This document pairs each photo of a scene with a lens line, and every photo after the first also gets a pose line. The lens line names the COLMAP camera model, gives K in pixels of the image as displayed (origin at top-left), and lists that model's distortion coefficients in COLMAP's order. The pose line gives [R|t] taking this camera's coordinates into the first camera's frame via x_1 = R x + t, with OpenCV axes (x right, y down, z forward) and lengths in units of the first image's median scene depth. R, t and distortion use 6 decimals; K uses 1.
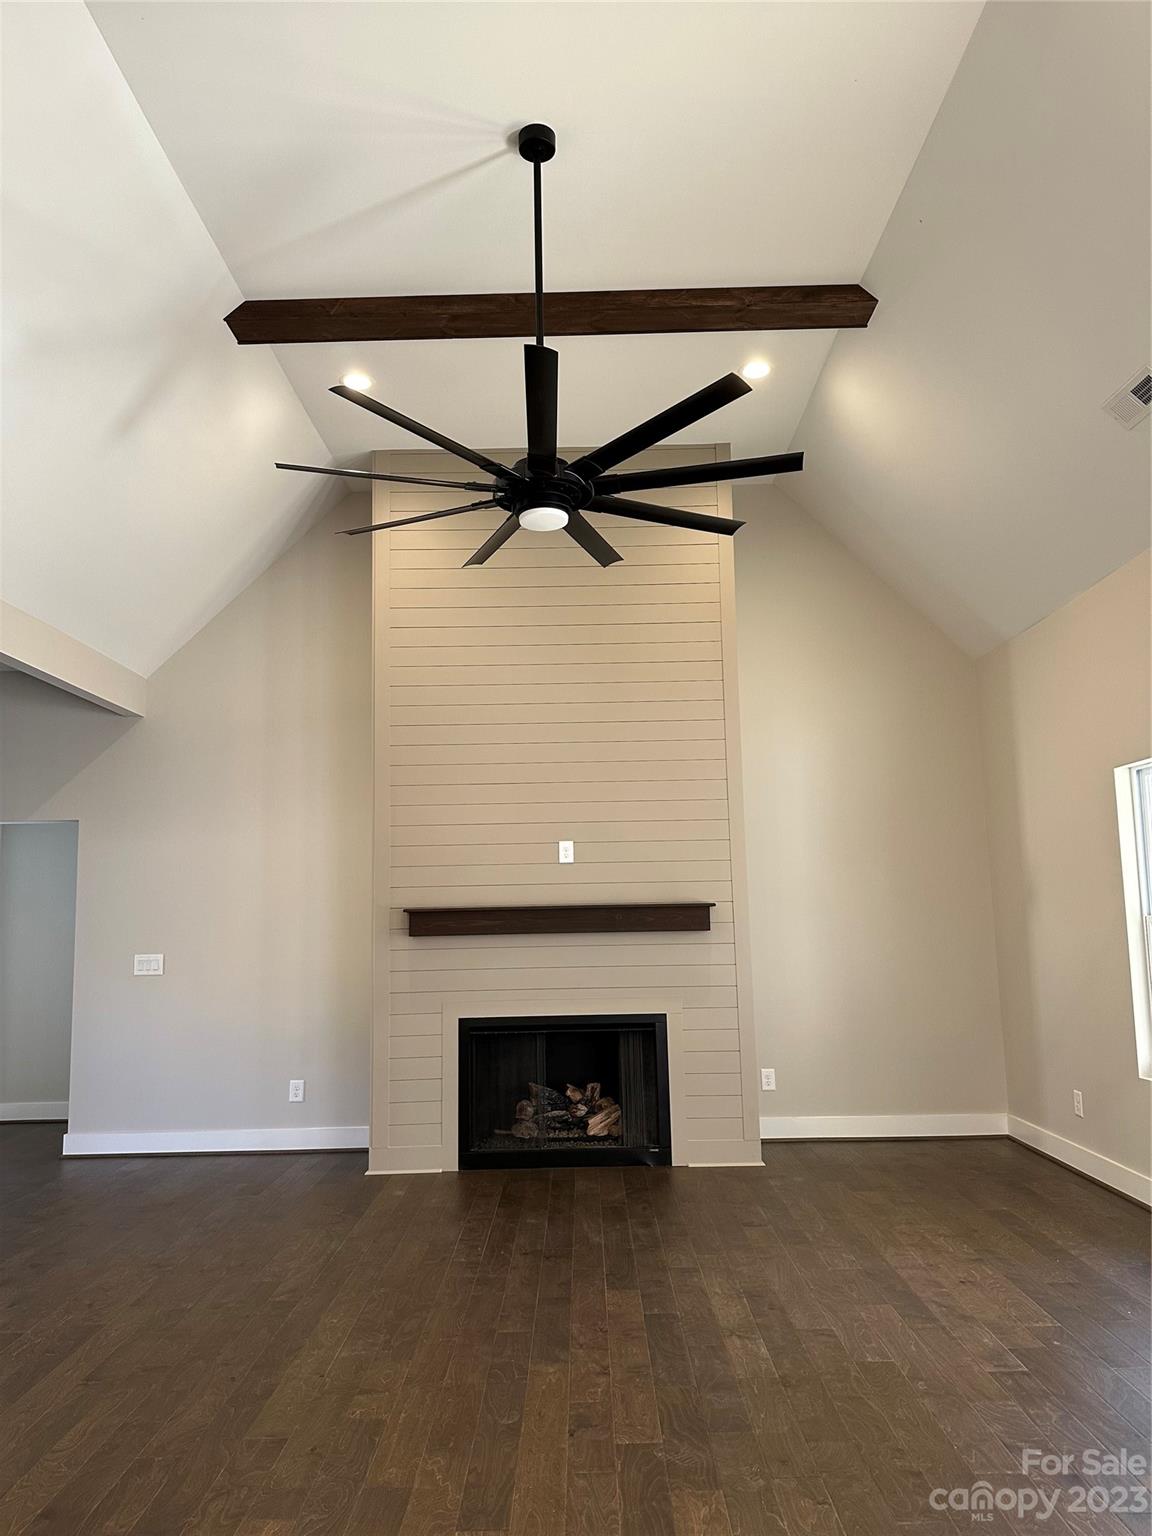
lens RADIAL K [[1088.4, 0, 578.7], [0, 1088.4, 764.2], [0, 0, 1]] dist [0.028109, -0.013591]
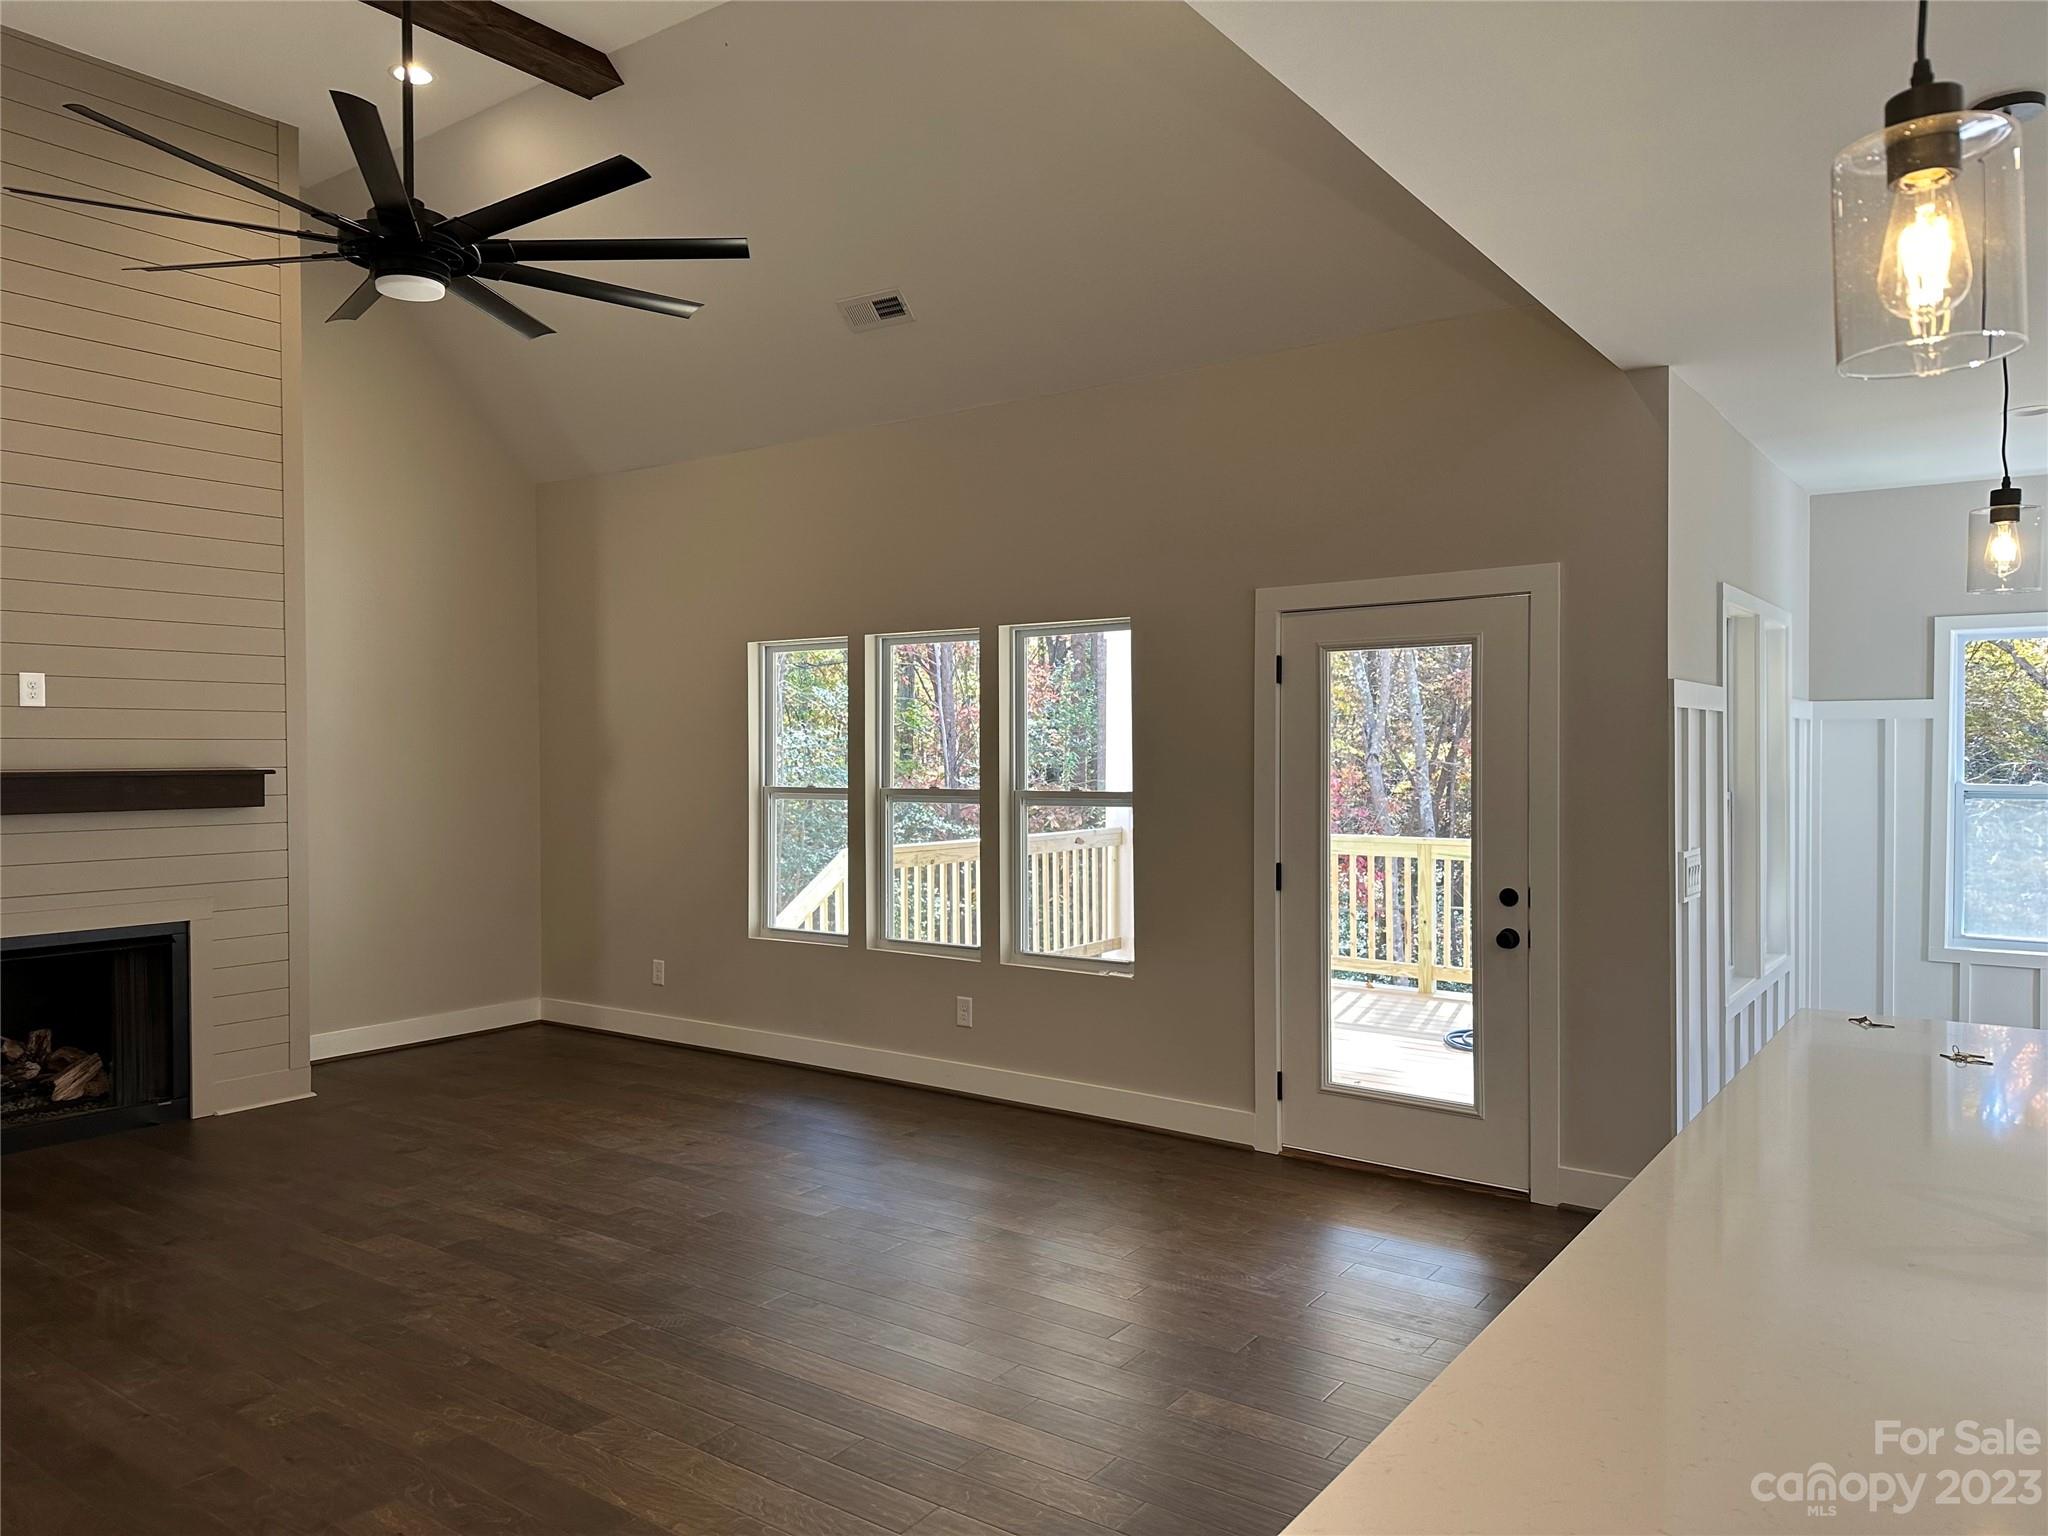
lens RADIAL K [[1451.2, 0, 1014.1], [0, 1451.2, 767.9], [0, 0, 1]] dist [0.028109, -0.013591]
pose [[0.603322, 0.002074, 0.797495, -0.429178], [-0.115323, 0.989713, 0.084671, -0.018742], [-0.789115, -0.143053, 0.597355, 0.002439]]
